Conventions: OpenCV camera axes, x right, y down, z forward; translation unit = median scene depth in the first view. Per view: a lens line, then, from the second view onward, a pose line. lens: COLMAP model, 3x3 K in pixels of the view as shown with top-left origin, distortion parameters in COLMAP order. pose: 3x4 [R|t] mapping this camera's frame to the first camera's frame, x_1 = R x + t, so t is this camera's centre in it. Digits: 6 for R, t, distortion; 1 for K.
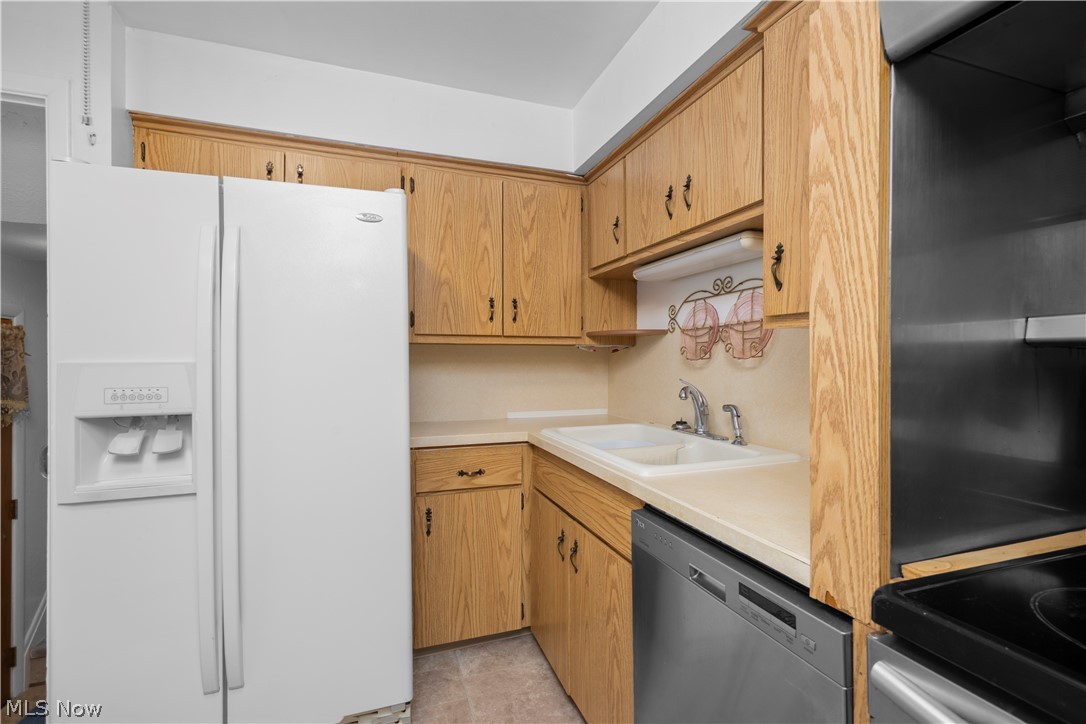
lens RADIAL K [[494.9, 0, 539.2], [0, 494.9, 358.9], [0, 0, 1]] dist [0.013913, 0.000242]
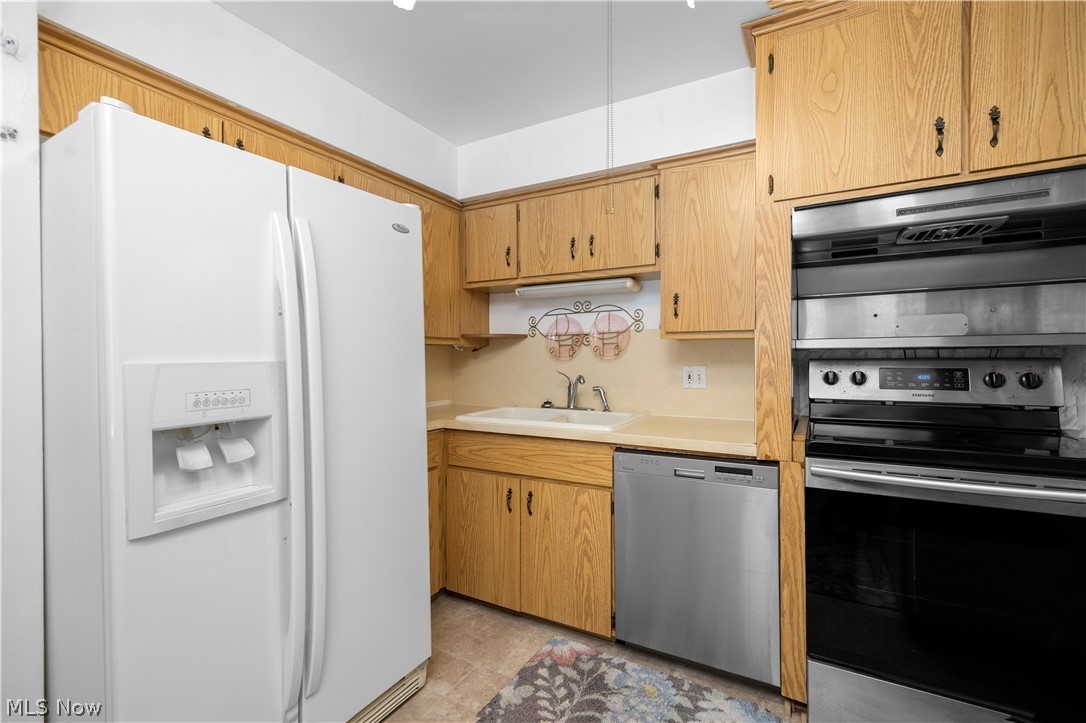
lens RADIAL K [[494.9, 0, 539.2], [0, 494.9, 358.4], [0, 0, 1]] dist [0.013913, 0.000242]
pose [[0.749162, -0.006194, 0.662358, -0.764403], [0.004895, 0.999981, 0.003815, -0.000158], [-0.662369, 0.000384, 0.749178, -0.019954]]
